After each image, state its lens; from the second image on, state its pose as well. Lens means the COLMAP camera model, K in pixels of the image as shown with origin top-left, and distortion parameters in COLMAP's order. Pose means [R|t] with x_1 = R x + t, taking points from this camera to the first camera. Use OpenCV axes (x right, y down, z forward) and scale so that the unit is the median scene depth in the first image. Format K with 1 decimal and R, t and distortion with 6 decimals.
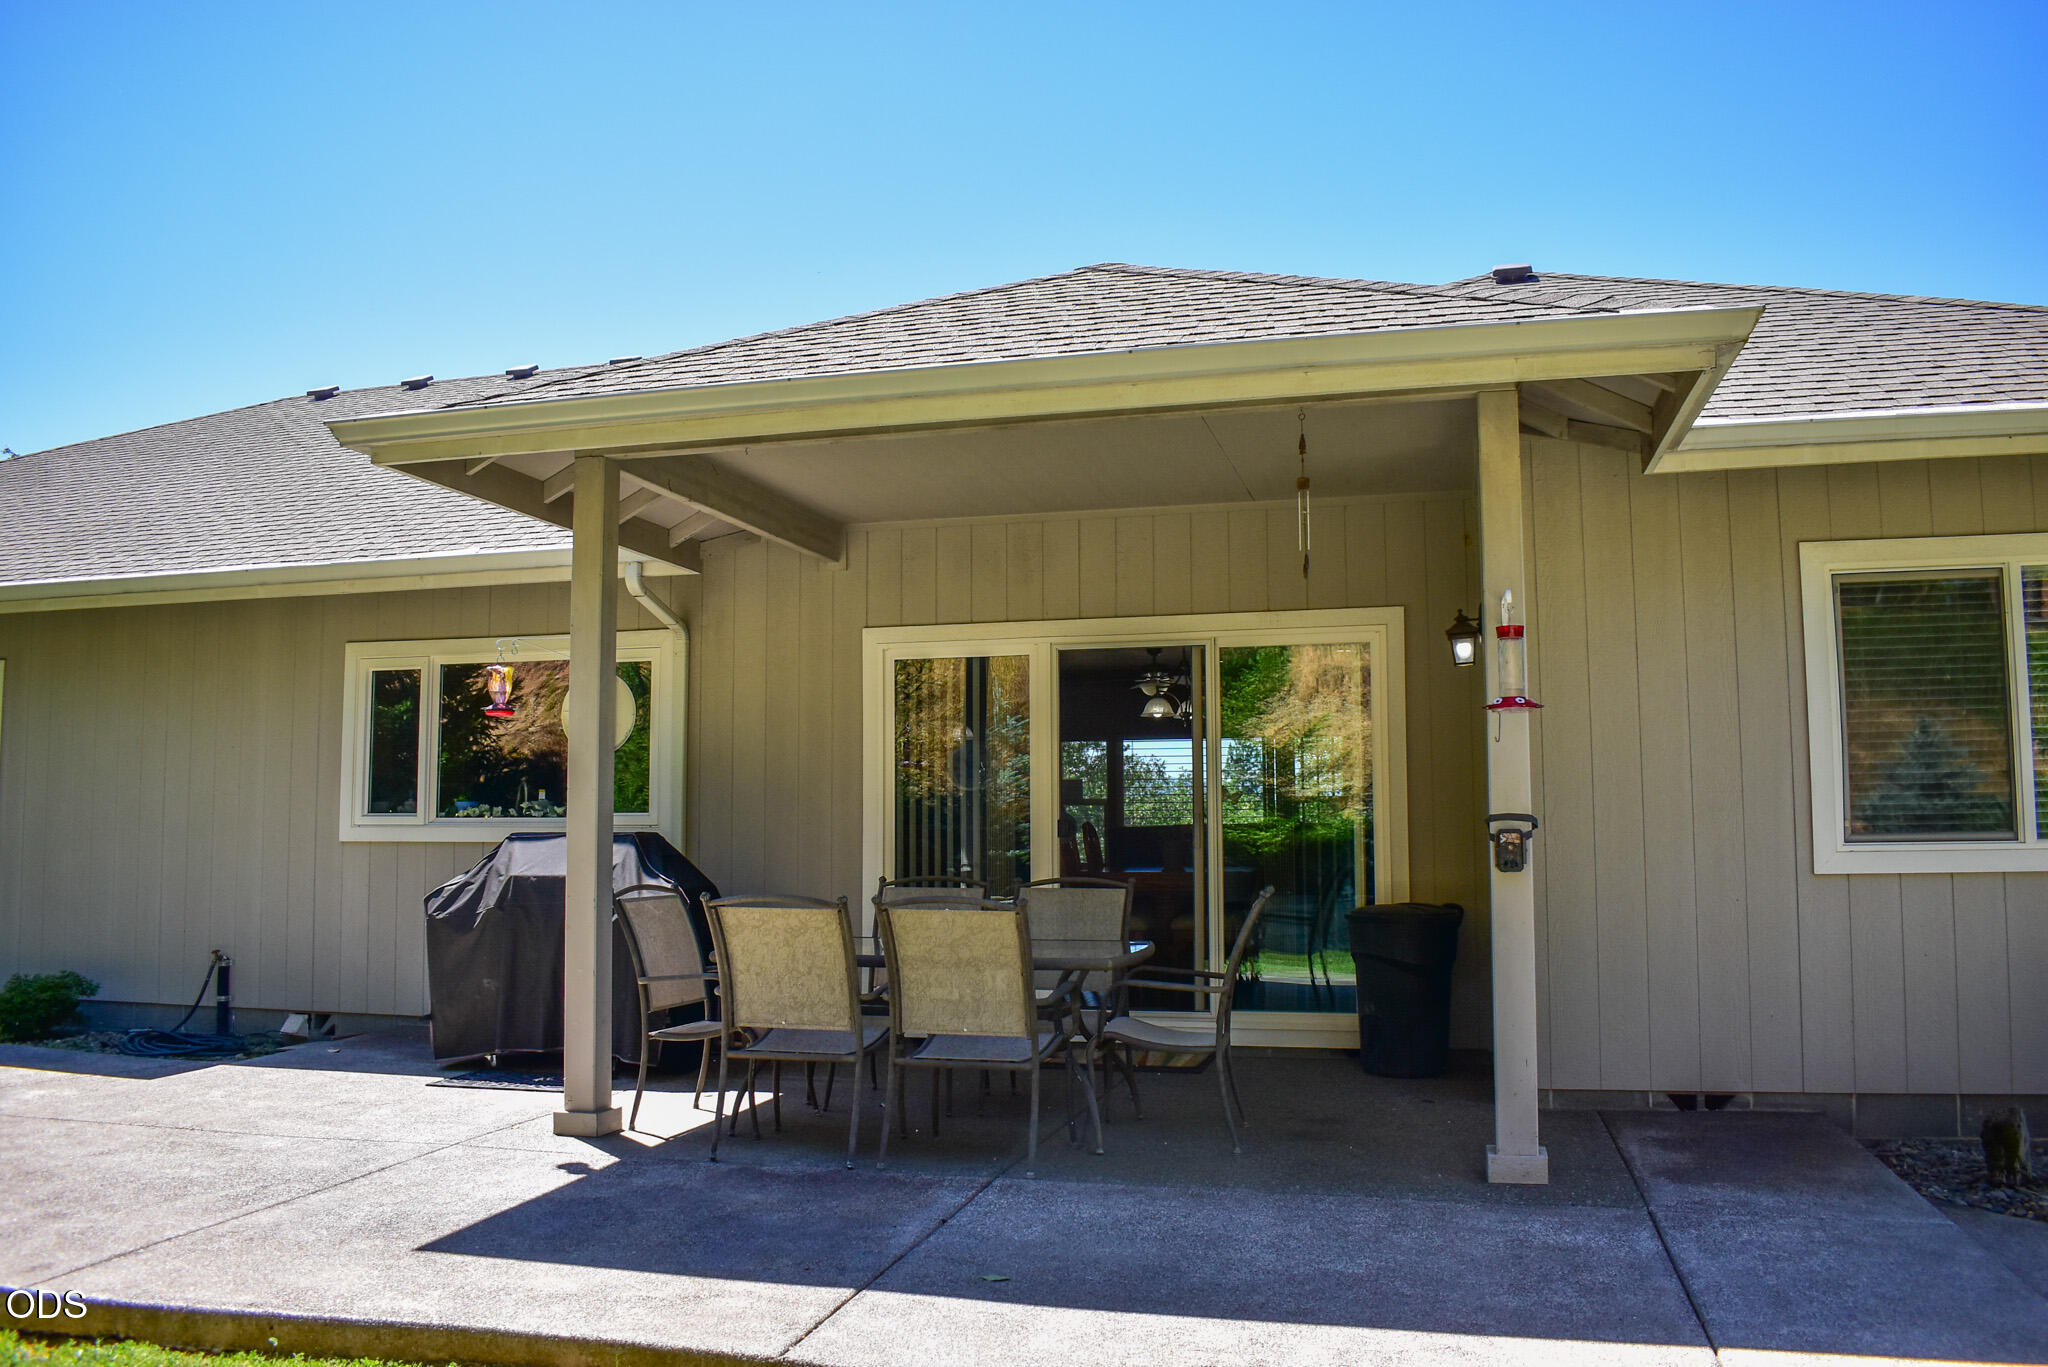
lens RADIAL K [[1615.5, 0, 1024.0], [0, 1615.5, 683.5], [0, 0, 1]] dist [-0.098967, 0.018527]
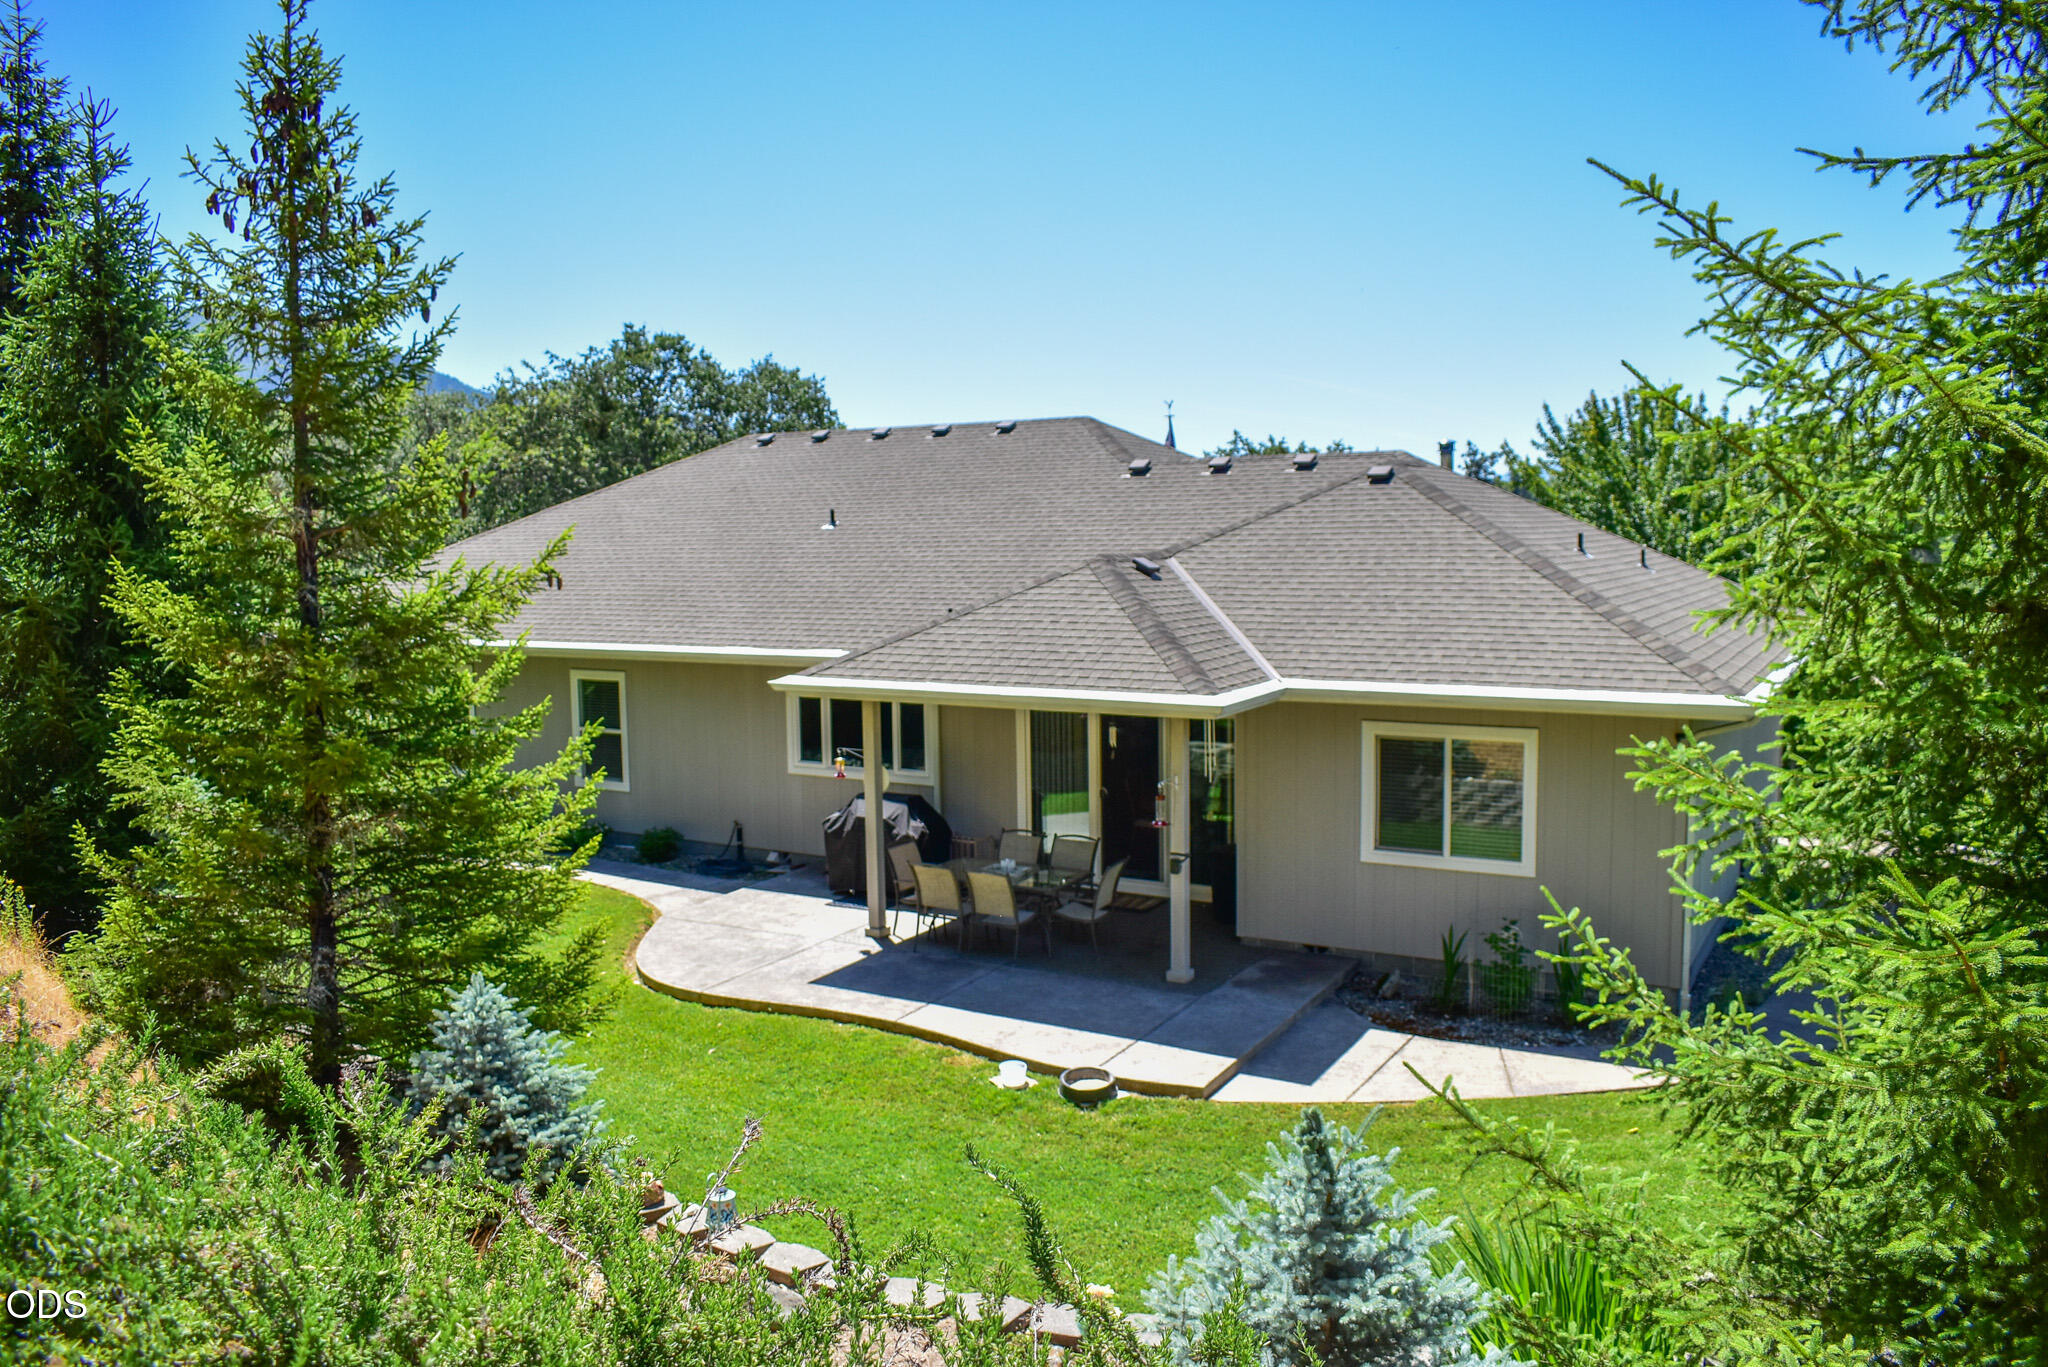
lens RADIAL K [[1615.5, 0, 1024.0], [0, 1615.5, 683.5], [0, 0, 1]] dist [-0.098967, 0.018527]
pose [[0.962497, 0.018319, -0.270675, 0.650346], [0.035008, 0.980990, 0.190877, -0.605805], [0.269026, -0.193194, 0.943558, -1.328787]]
